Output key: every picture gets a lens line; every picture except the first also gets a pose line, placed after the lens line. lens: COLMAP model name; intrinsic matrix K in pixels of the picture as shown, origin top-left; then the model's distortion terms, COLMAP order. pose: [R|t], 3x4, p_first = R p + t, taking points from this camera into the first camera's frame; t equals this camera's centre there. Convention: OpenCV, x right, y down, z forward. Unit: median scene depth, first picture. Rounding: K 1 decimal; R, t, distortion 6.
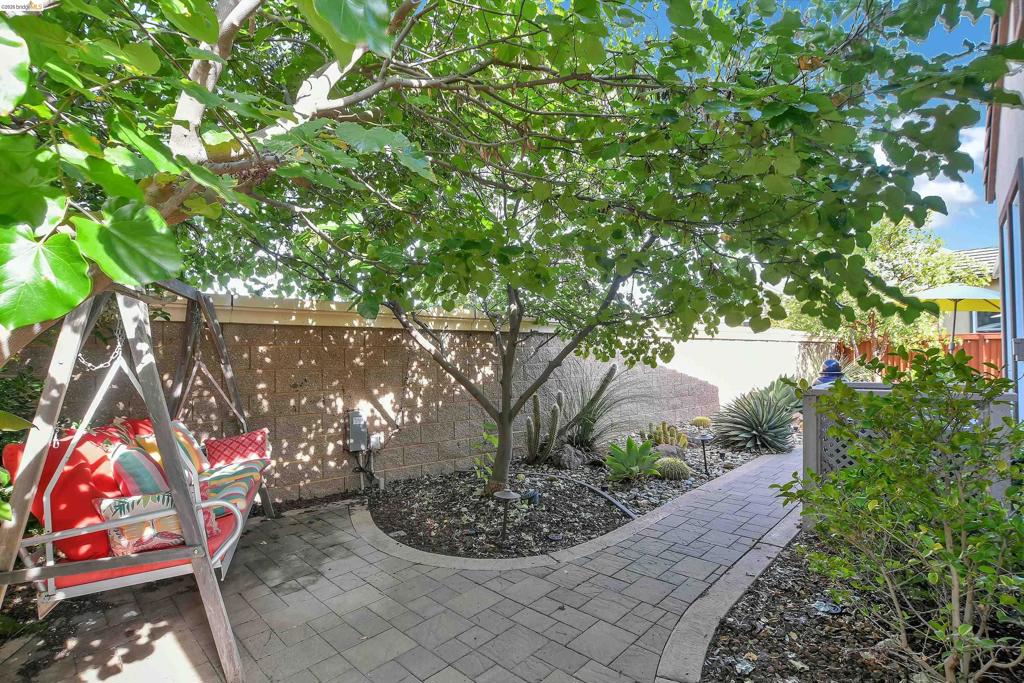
lens RADIAL K [[490.6, 0, 513.6], [0, 490.6, 342.9], [0, 0, 1]] dist [-0.024847, 0.005169]
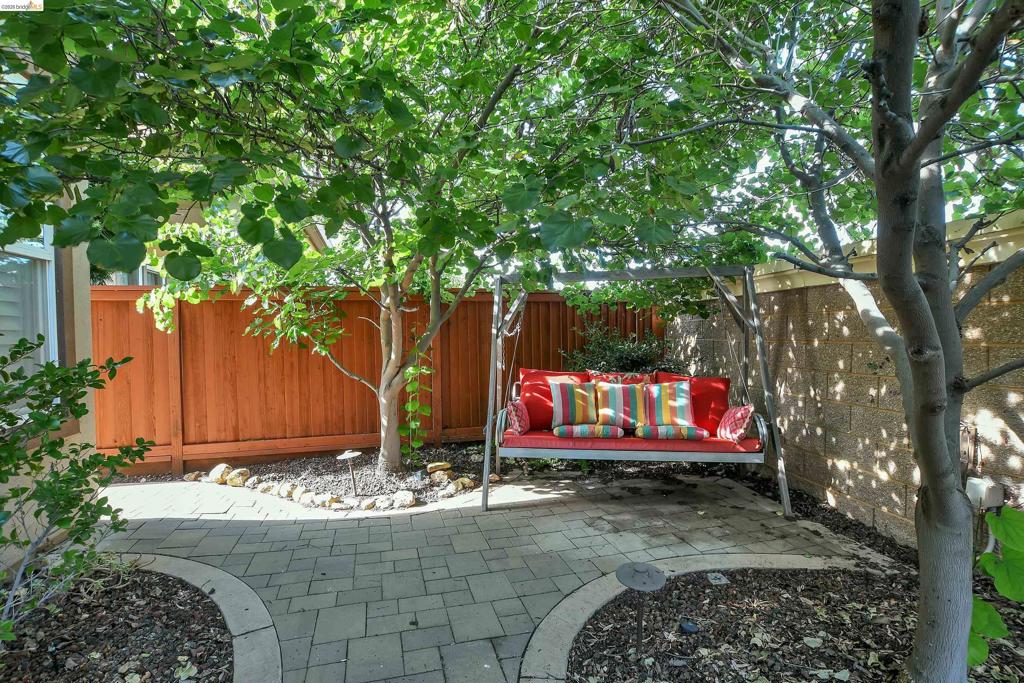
lens RADIAL K [[490.6, 0, 511.0], [0, 490.6, 343.4], [0, 0, 1]] dist [-0.024847, 0.005169]
pose [[-0.524654, 0.027352, -0.850876, 0.490273], [0.038340, 0.999229, 0.008480, 0.032809], [0.850452, -0.028173, -0.525298, 1.085997]]
